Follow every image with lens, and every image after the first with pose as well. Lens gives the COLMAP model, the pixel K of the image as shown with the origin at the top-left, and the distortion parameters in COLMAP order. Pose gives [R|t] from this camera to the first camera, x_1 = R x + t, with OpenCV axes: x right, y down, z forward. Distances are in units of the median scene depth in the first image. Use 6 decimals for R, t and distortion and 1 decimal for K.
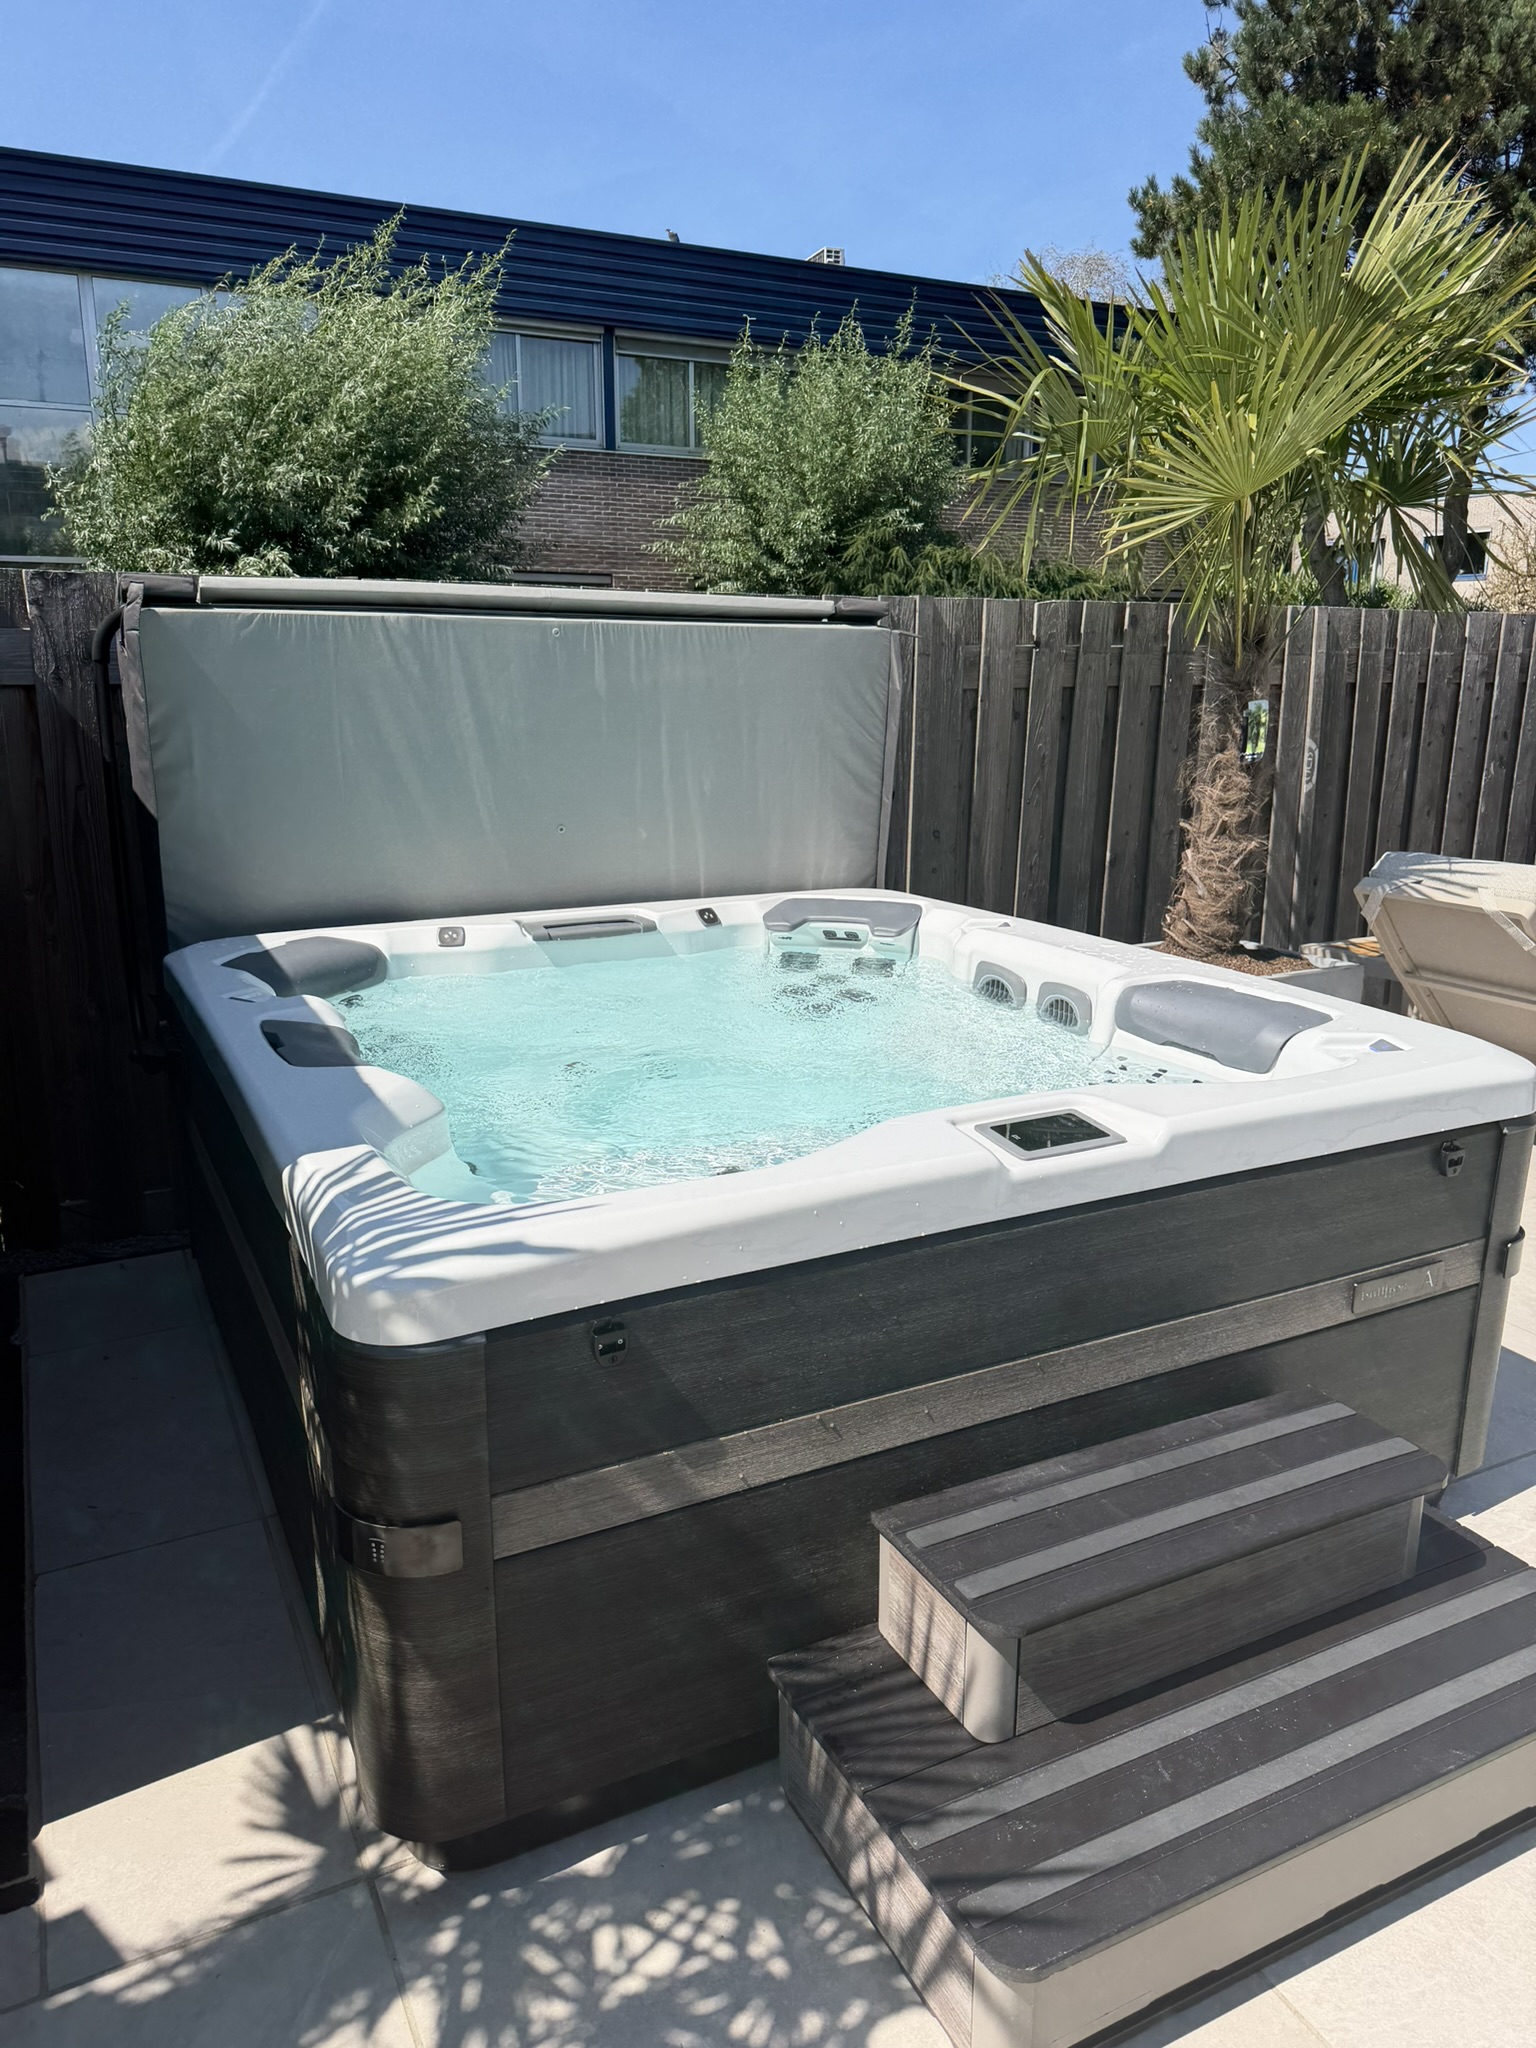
lens RADIAL K [[1438.6, 0, 769.0], [0, 1438.6, 1042.0], [0, 0, 1]] dist [0.020482, -0.030407]
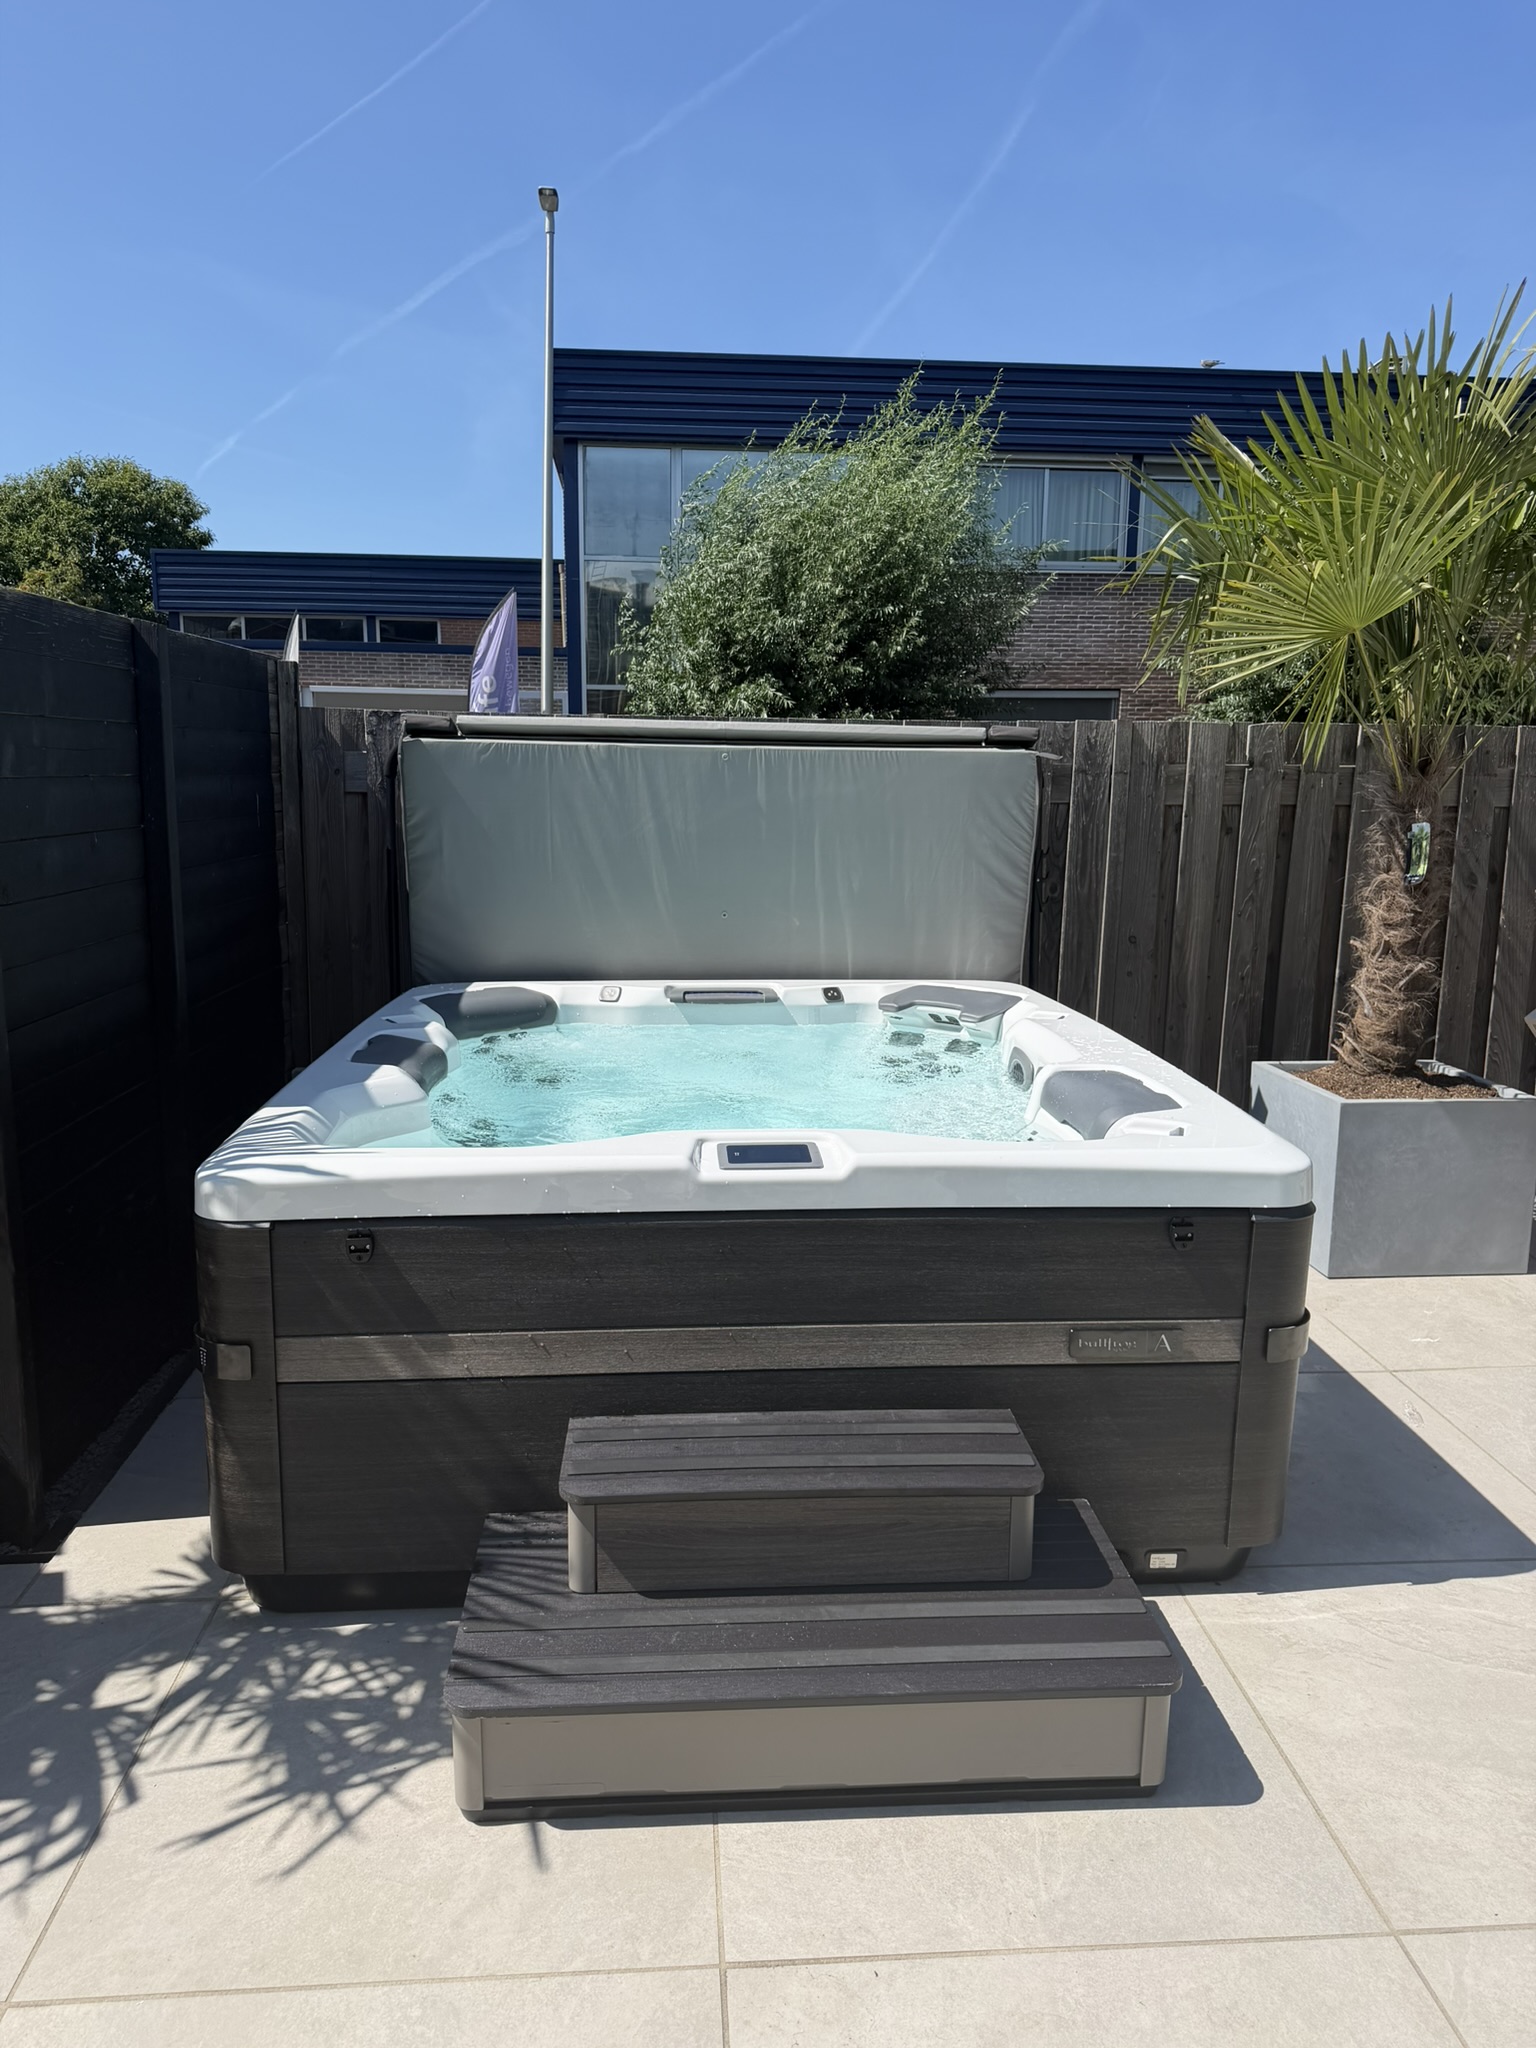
lens RADIAL K [[1438.6, 0, 770.6], [0, 1438.6, 1041.9], [0, 0, 1]] dist [0.020482, -0.030407]
pose [[0.920223, 0.079493, -0.383237, 0.381139], [-0.106669, 0.993029, -0.050153, 0.015471], [0.376578, 0.087031, 0.922287, -0.096228]]
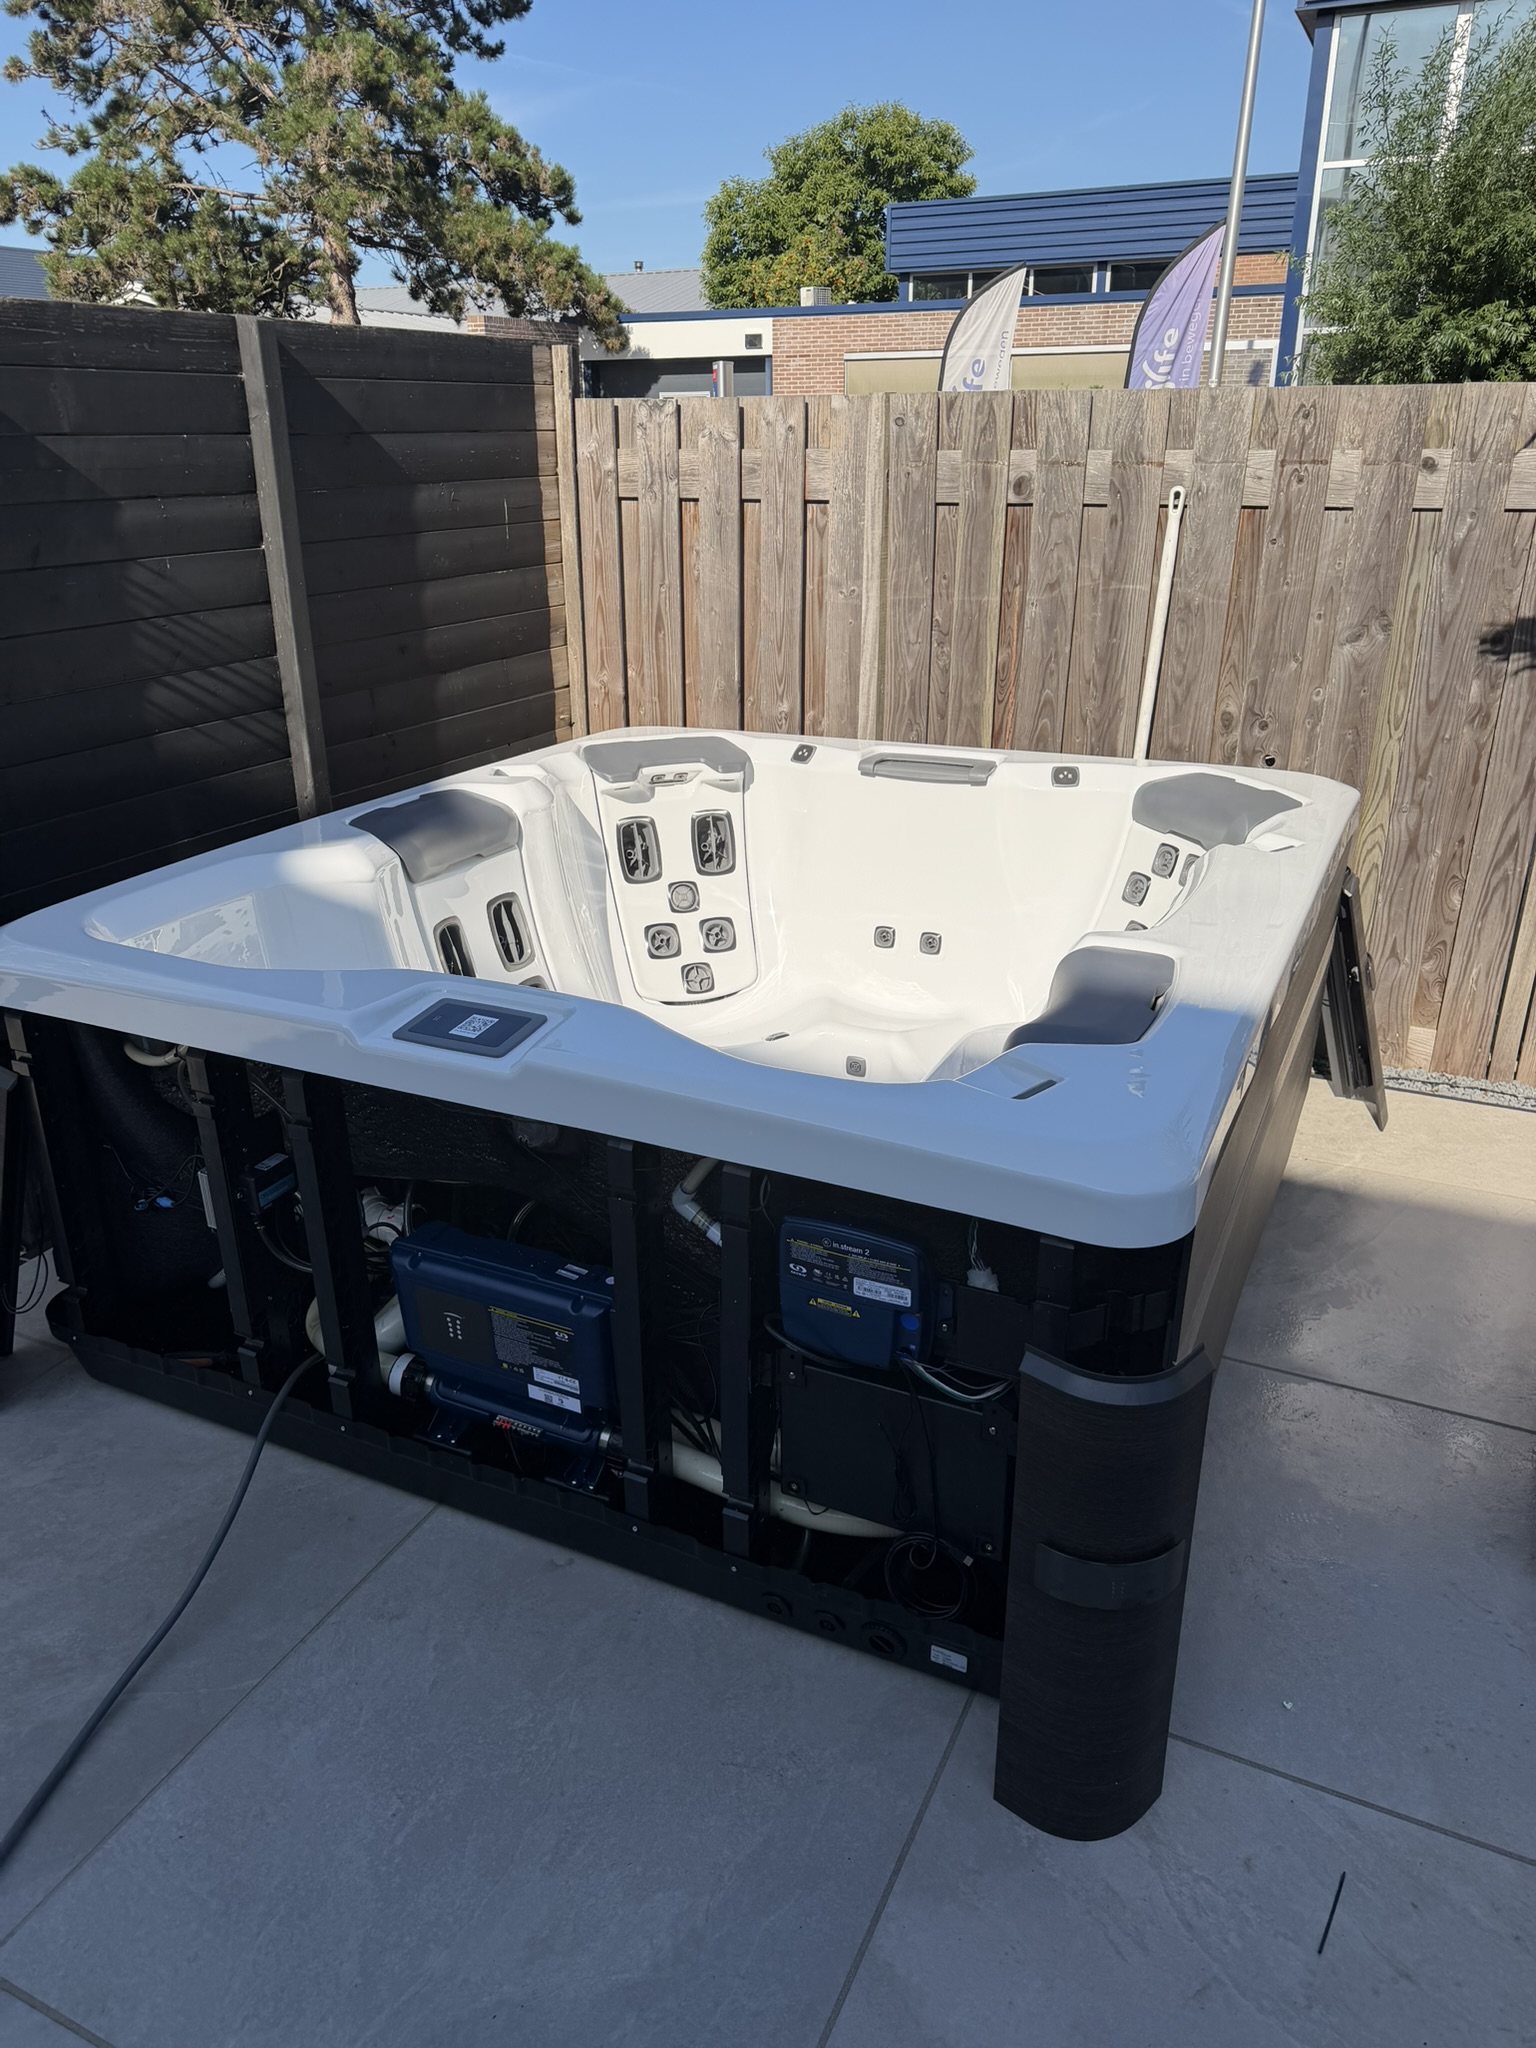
lens RADIAL K [[1438.6, 0, 748.2], [0, 1438.6, 1027.1], [0, 0, 1]] dist [0.020482, -0.030407]
pose [[0.591432, 0.298174, -0.749200, 0.595640], [-0.191941, 0.954472, 0.228348, -0.113553], [0.783178, 0.008750, 0.621736, 0.312438]]
